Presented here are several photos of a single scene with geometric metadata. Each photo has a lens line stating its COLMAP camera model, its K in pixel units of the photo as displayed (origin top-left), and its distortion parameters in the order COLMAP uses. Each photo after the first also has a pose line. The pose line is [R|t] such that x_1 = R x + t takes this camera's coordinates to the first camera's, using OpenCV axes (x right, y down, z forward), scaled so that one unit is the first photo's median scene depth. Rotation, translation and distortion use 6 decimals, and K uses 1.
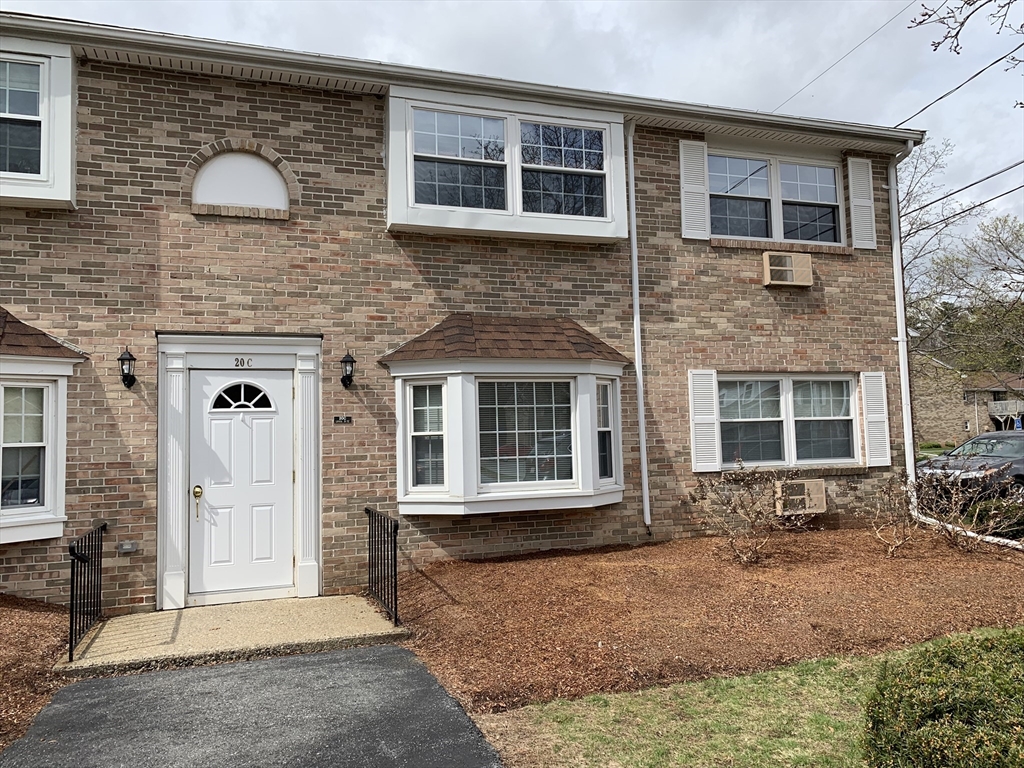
lens RADIAL K [[793.9, 0, 511.7], [0, 793.9, 379.3], [0, 0, 1]] dist [0.041481, -0.061182]
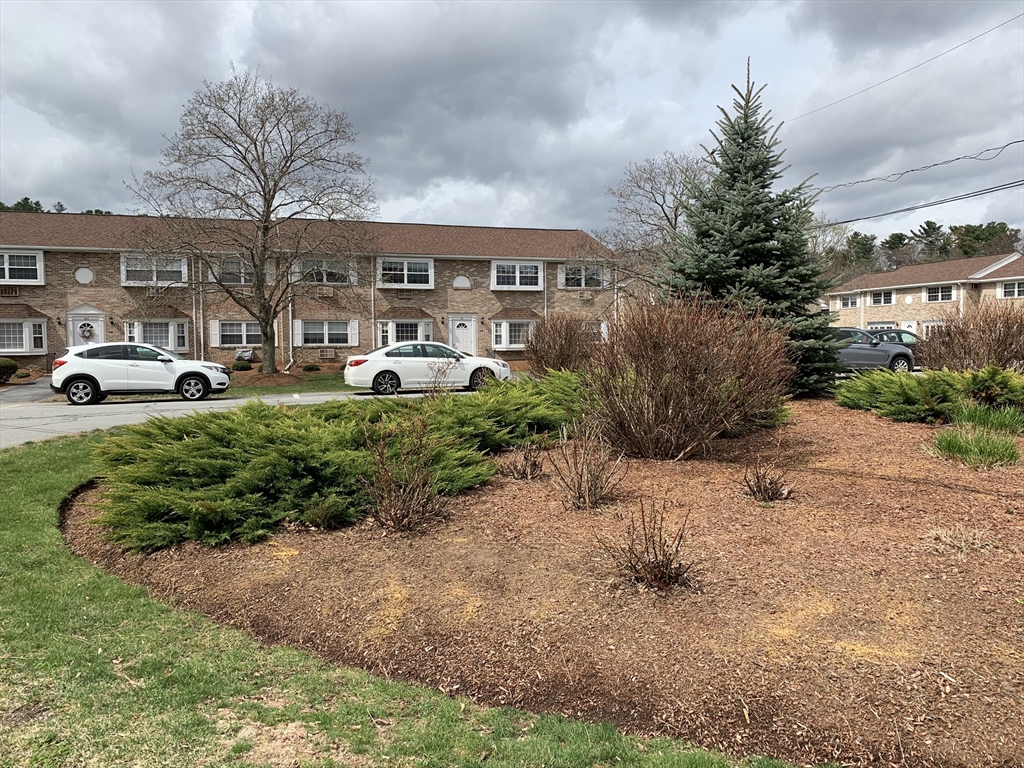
lens RADIAL K [[793.9, 0, 508.5], [0, 793.9, 383.8], [0, 0, 1]] dist [0.041481, -0.061182]
pose [[0.999286, 0.024588, -0.028679, 0.102063], [-0.020436, 0.990355, 0.137041, -0.292109], [0.031772, -0.136358, 0.990150, -3.814006]]
